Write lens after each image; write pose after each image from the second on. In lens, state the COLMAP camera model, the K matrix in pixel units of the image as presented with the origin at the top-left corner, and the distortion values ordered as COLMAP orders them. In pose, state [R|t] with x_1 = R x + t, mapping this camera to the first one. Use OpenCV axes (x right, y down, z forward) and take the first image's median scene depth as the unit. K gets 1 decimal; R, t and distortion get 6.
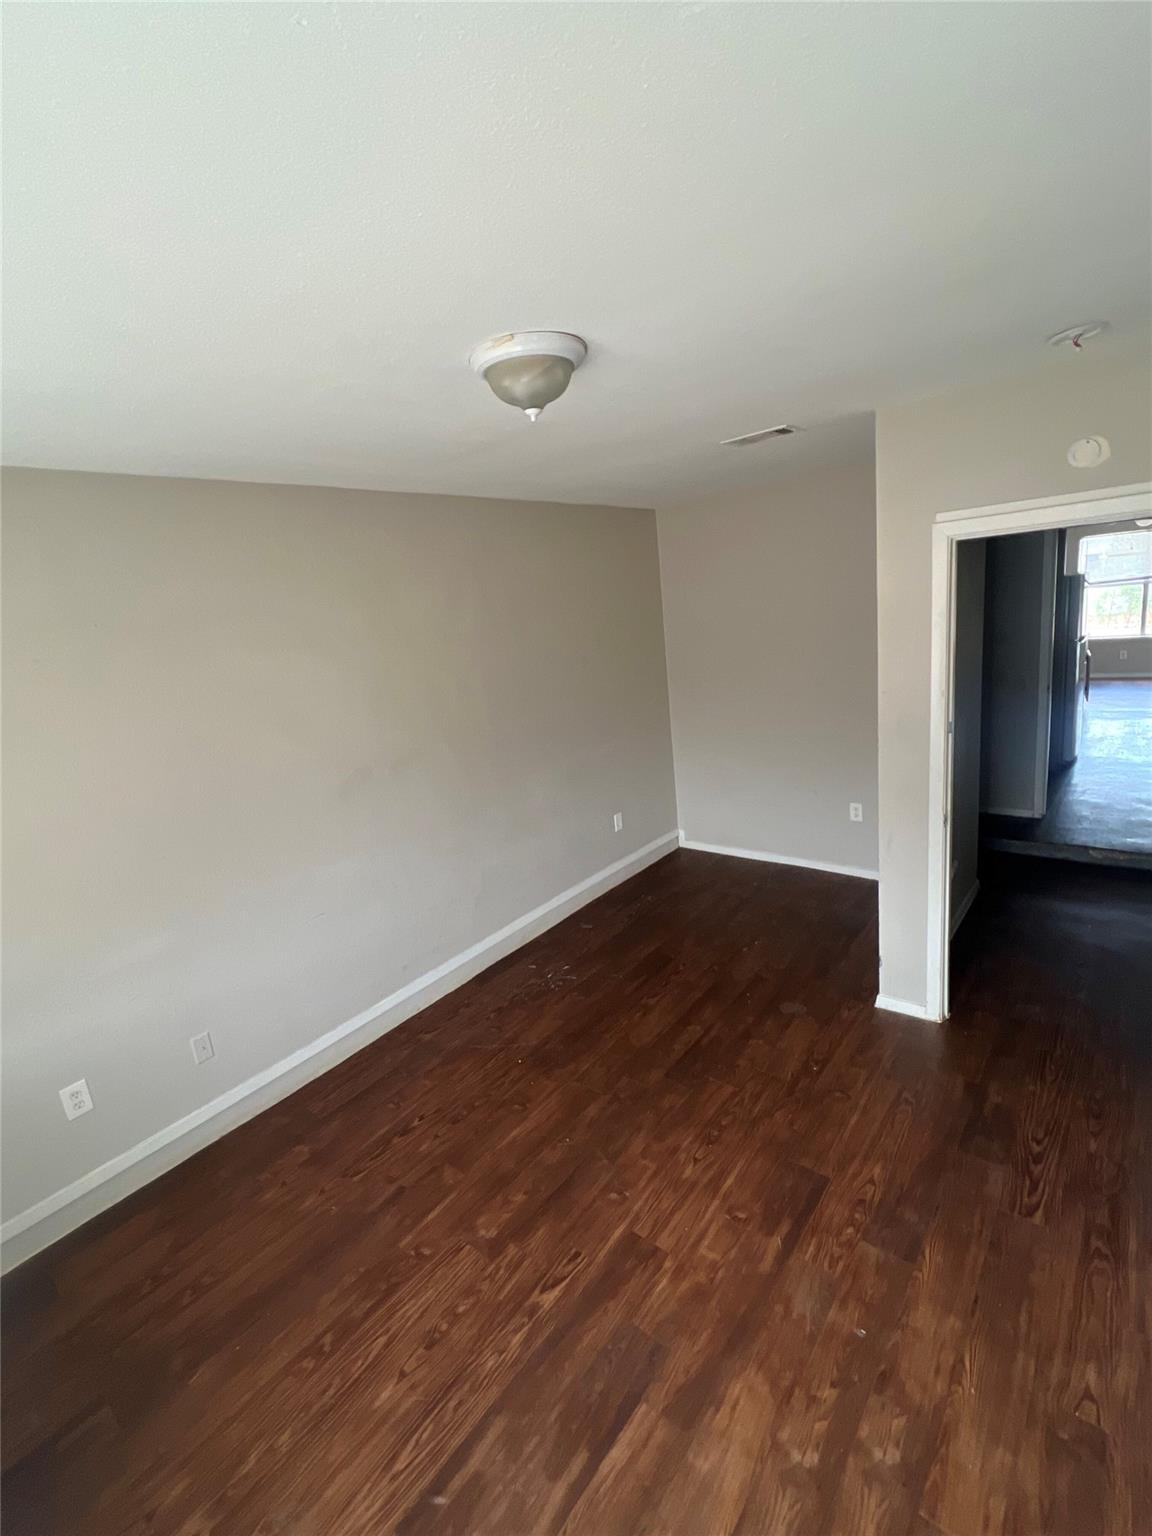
lens RADIAL K [[681.2, 0, 578.1], [0, 681.2, 765.4], [0, 0, 1]] dist [-0.001718, -0.000099]
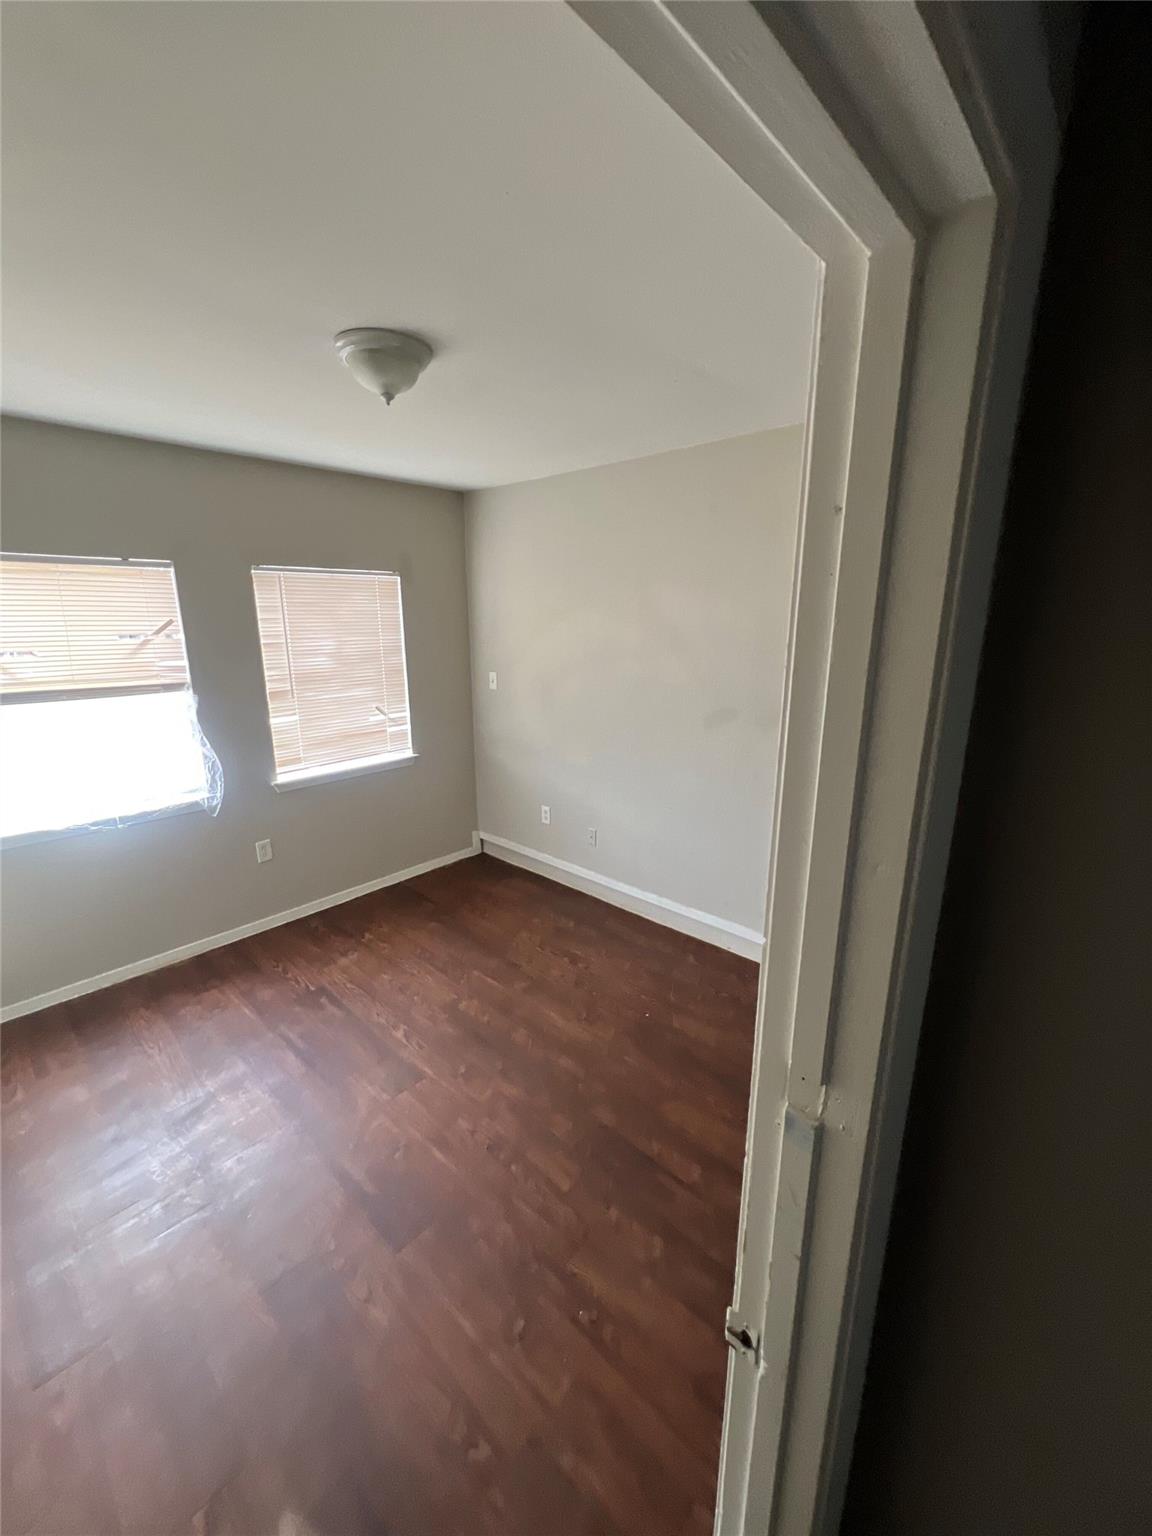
lens RADIAL K [[611.8, 0, 580.1], [0, 611.8, 765.6], [0, 0, 1]] dist [-0.003557, 0.000538]
pose [[-0.056514, 0.342862, -0.937684, 0.770030], [-0.214095, 0.913176, 0.346804, -0.237719], [0.975177, 0.220353, 0.021798, 0.953232]]
